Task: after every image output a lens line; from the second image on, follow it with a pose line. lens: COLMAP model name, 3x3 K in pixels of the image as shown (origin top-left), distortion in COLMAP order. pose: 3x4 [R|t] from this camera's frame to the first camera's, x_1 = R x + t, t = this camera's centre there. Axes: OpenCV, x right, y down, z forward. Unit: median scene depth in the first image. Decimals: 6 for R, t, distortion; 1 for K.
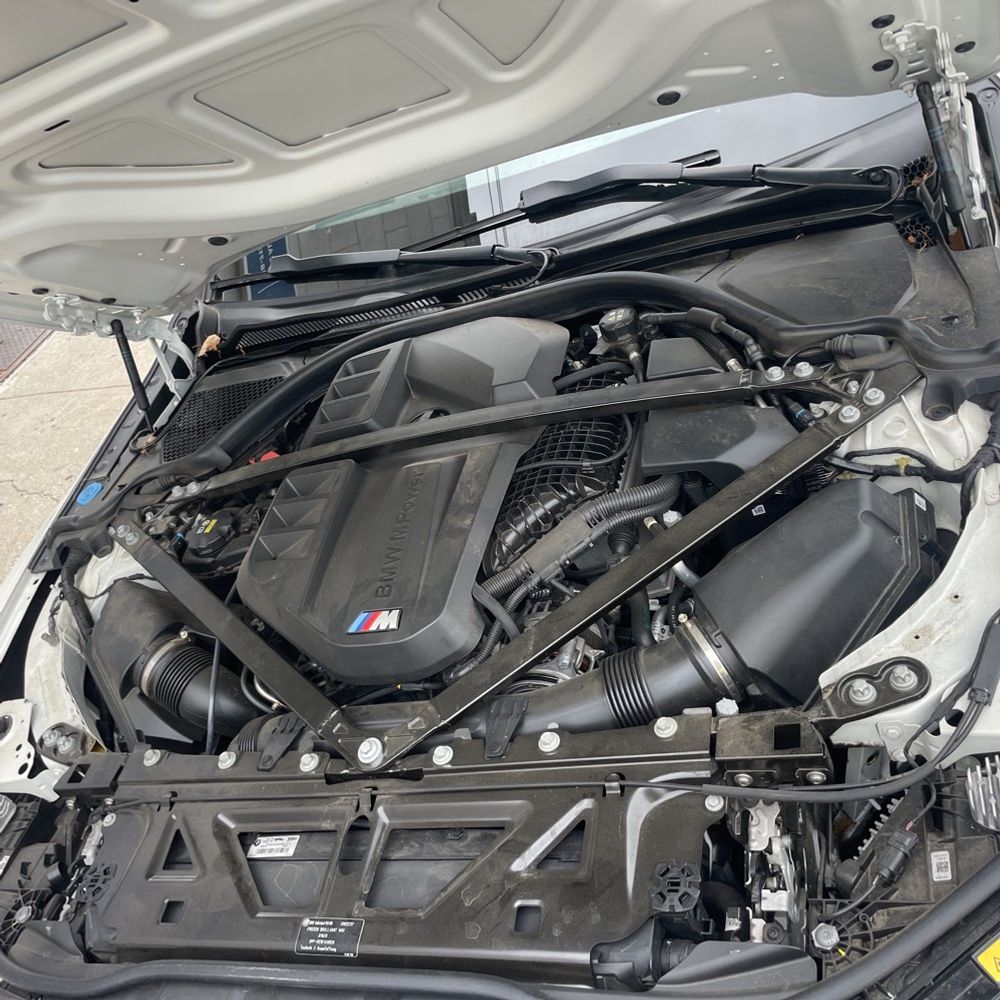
lens RADIAL K [[980.3, 0, 497.4], [0, 980.3, 483.7], [0, 0, 1]] dist [0.084126, -0.092102]
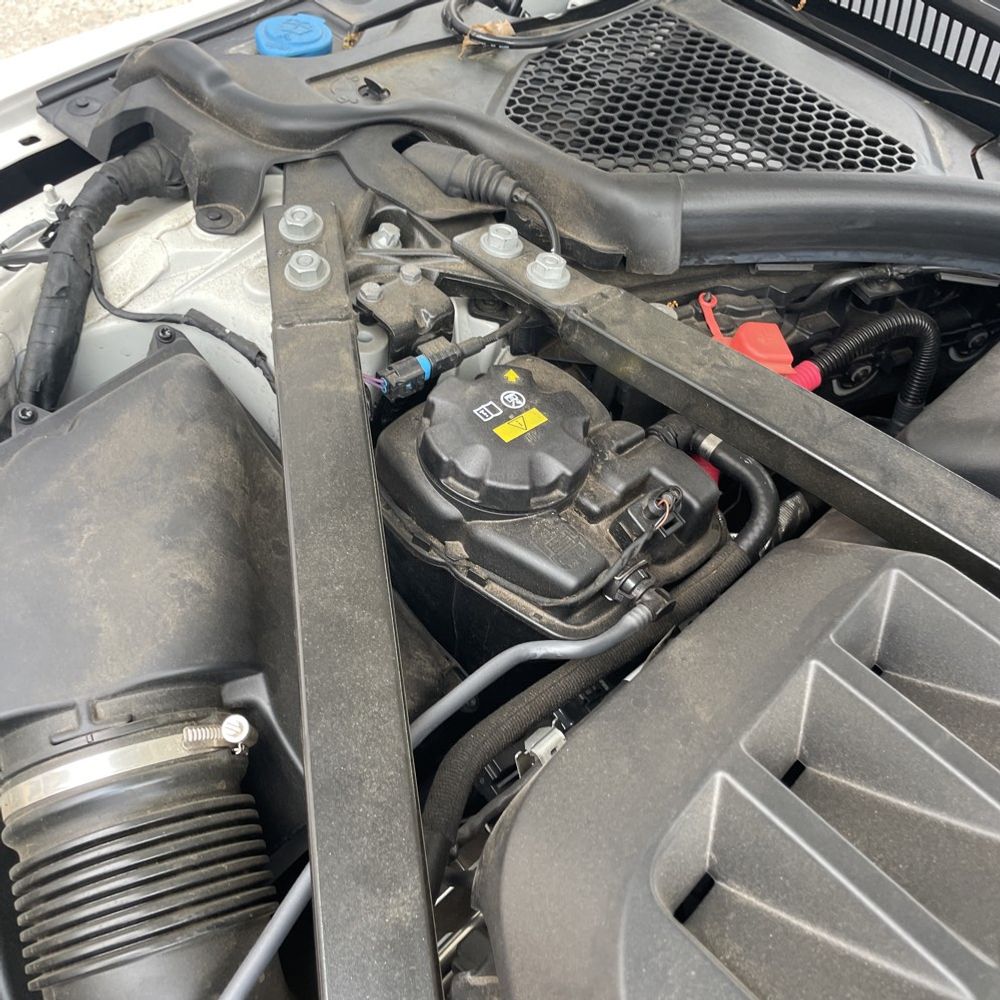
lens RADIAL K [[980.3, 0, 497.4], [0, 980.3, 483.7], [0, 0, 1]] dist [0.084126, -0.092102]
pose [[0.732592, 0.677864, 0.061722, -0.285887], [-0.671068, 0.704107, 0.232167, -0.010273], [0.113919, -0.211503, 0.970716, 0.659671]]
